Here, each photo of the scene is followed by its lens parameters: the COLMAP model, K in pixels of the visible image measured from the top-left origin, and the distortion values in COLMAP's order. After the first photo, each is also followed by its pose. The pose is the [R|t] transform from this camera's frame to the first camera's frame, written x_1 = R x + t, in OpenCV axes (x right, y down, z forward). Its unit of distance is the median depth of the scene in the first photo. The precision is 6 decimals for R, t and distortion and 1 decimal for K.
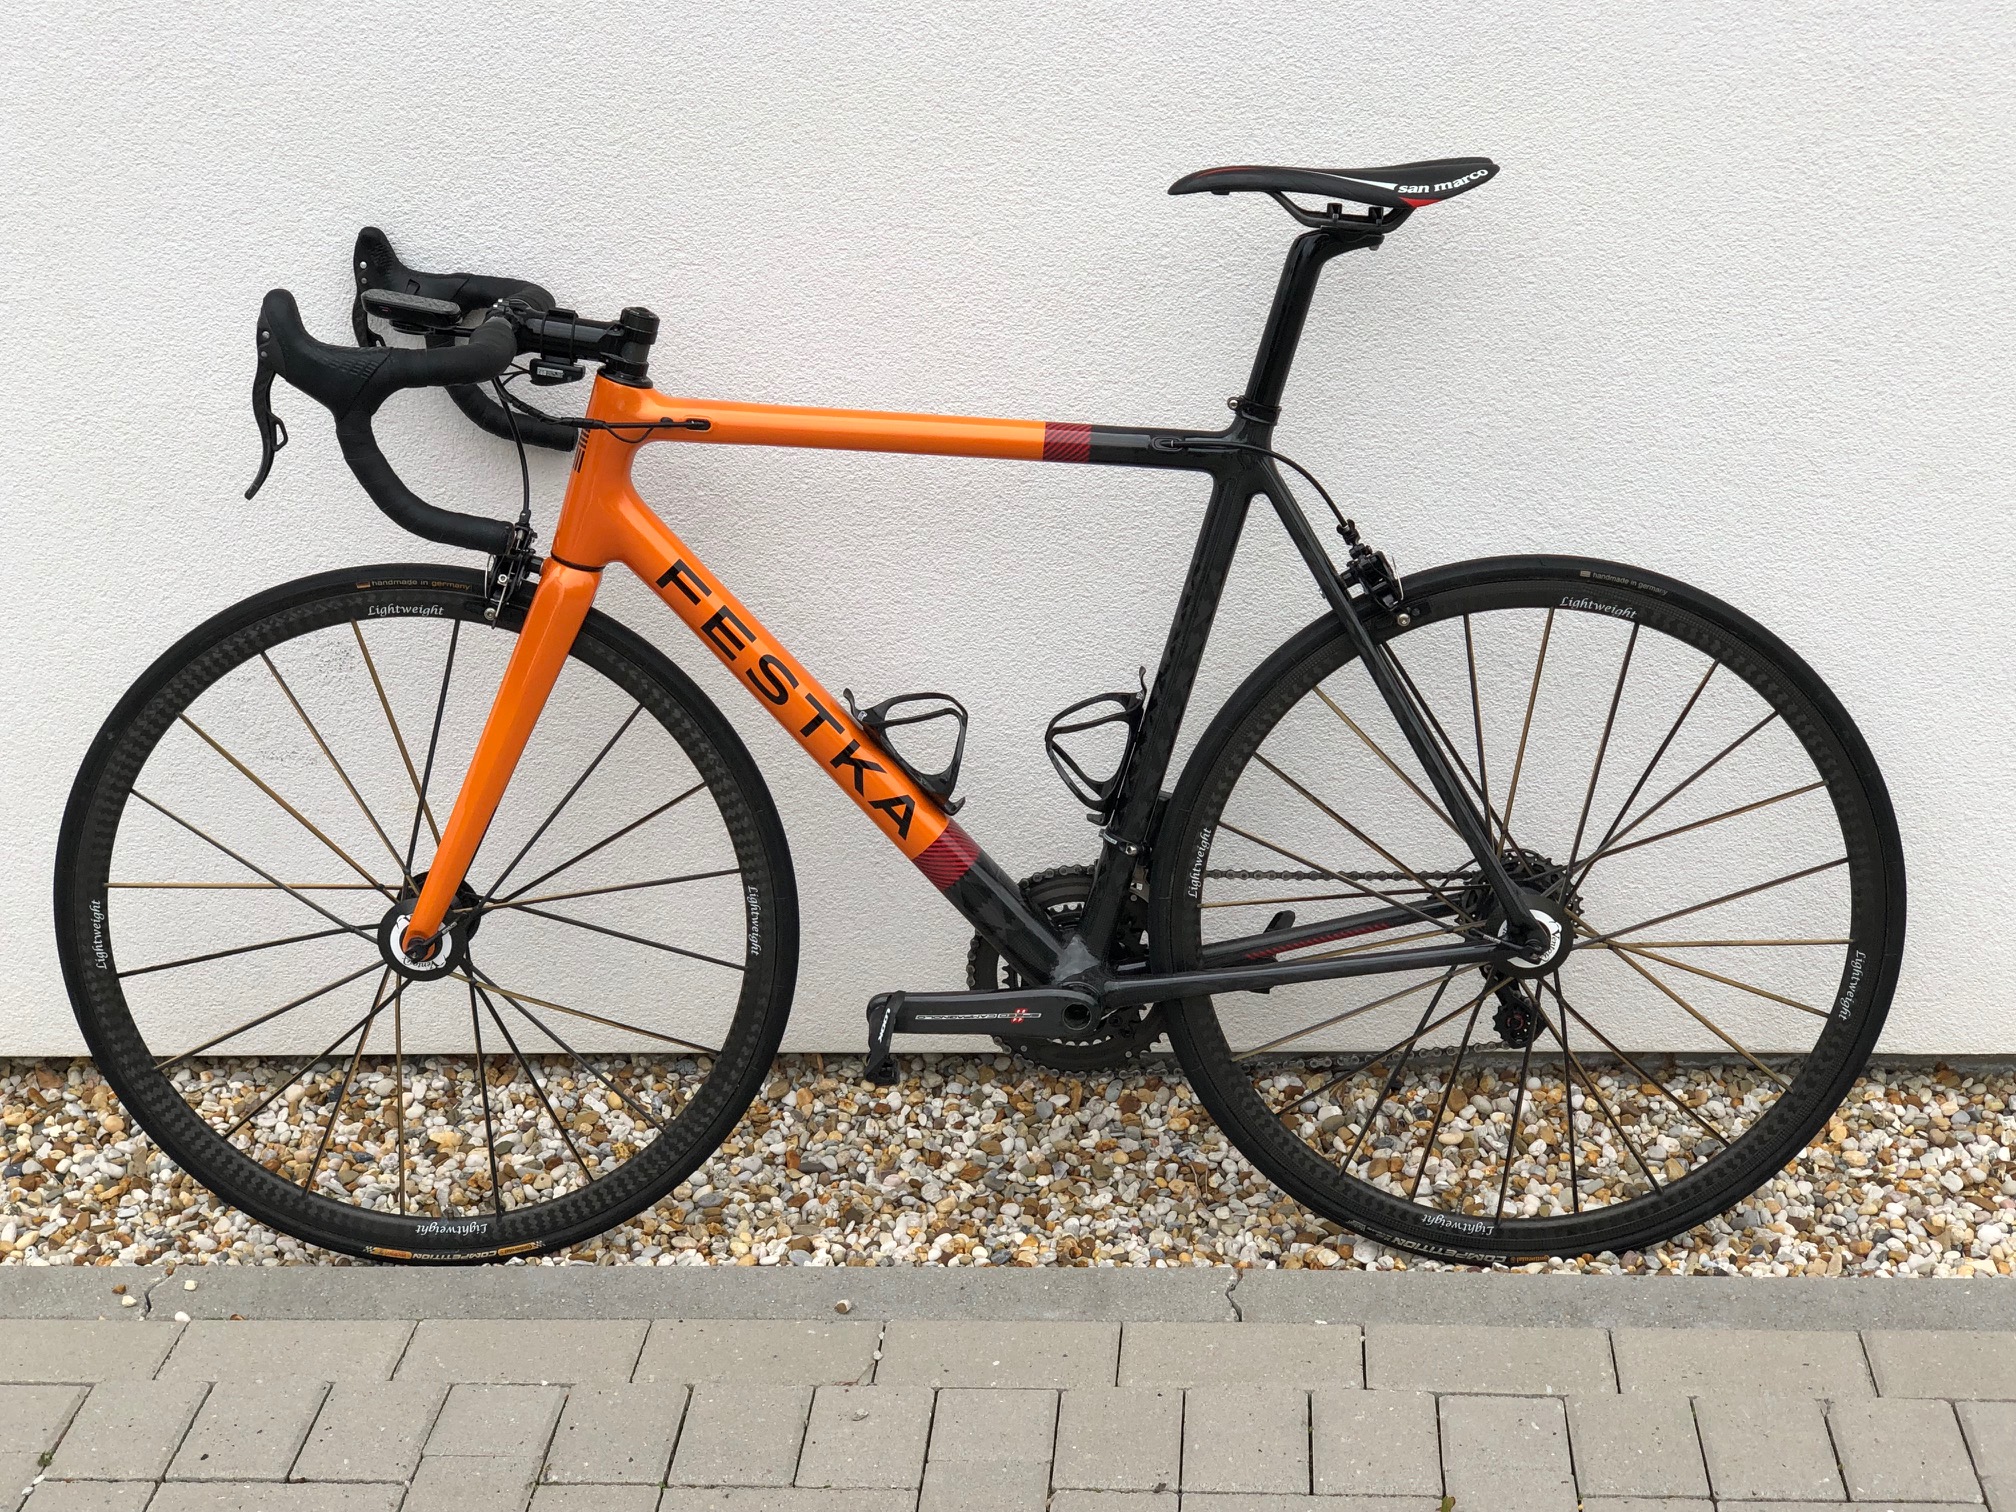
lens RADIAL K [[3131.9, 0, 1008.0], [0, 3131.9, 756.0], [0, 0, 1]] dist [0.229951, -0.876678]
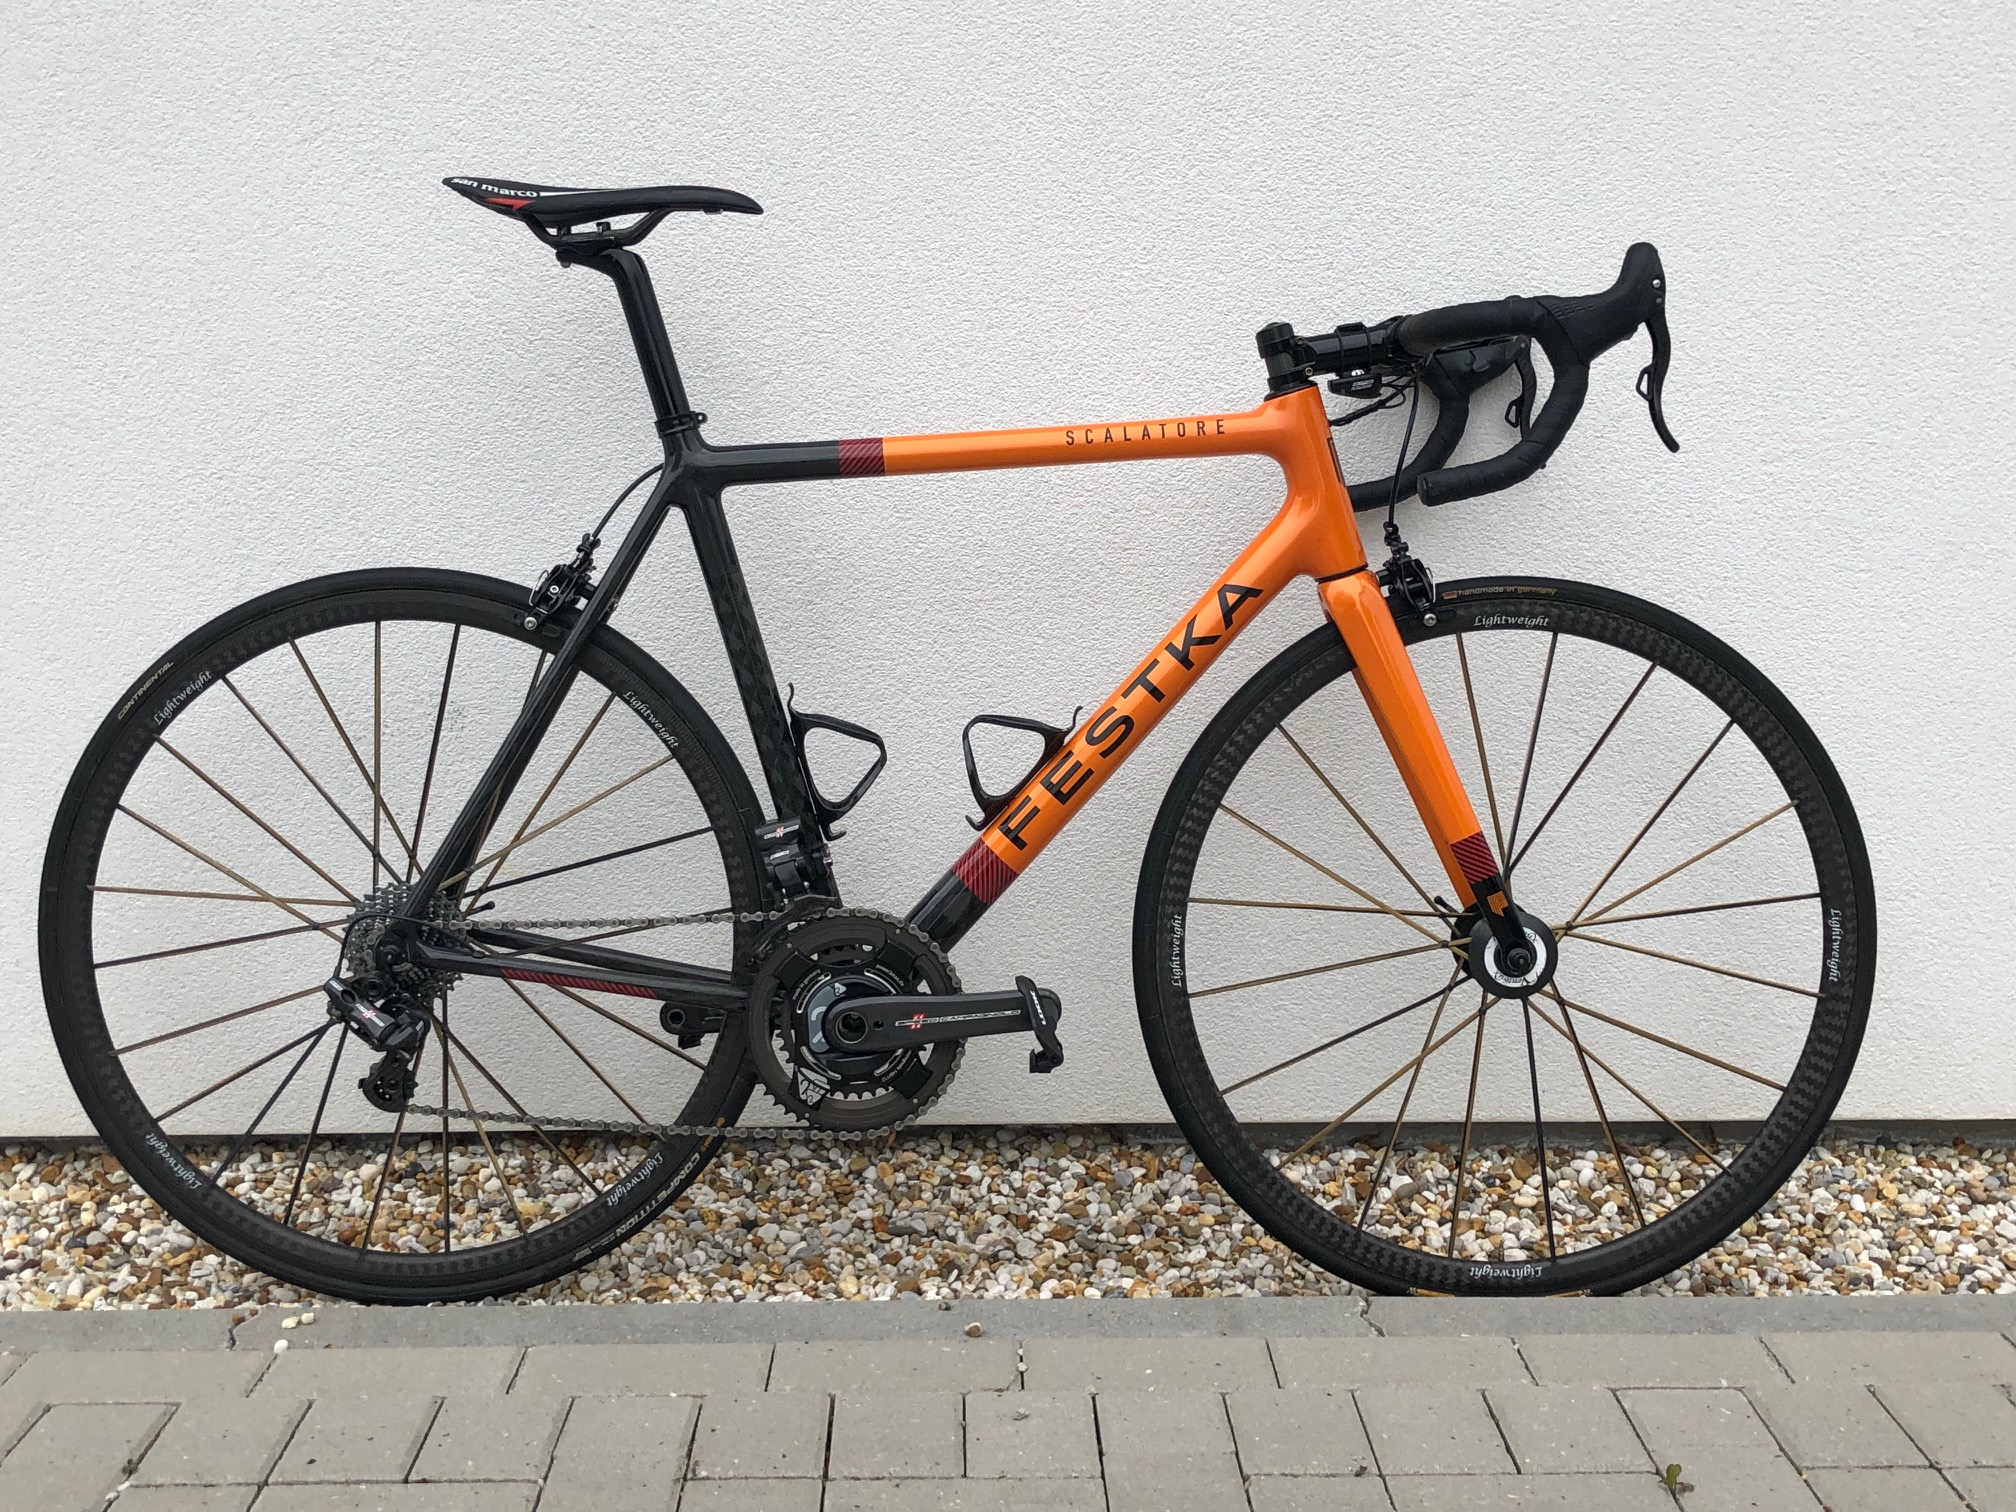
lens RADIAL K [[2356.1, 0, 981.8], [0, 2356.1, 762.4], [0, 0, 1]] dist [0.146139, -0.435673]
pose [[0.994742, 0.022386, 0.099940, -0.117480], [-0.000028, 0.975879, -0.218313, 0.152583], [-0.102417, 0.217162, 0.970748, 0.237493]]
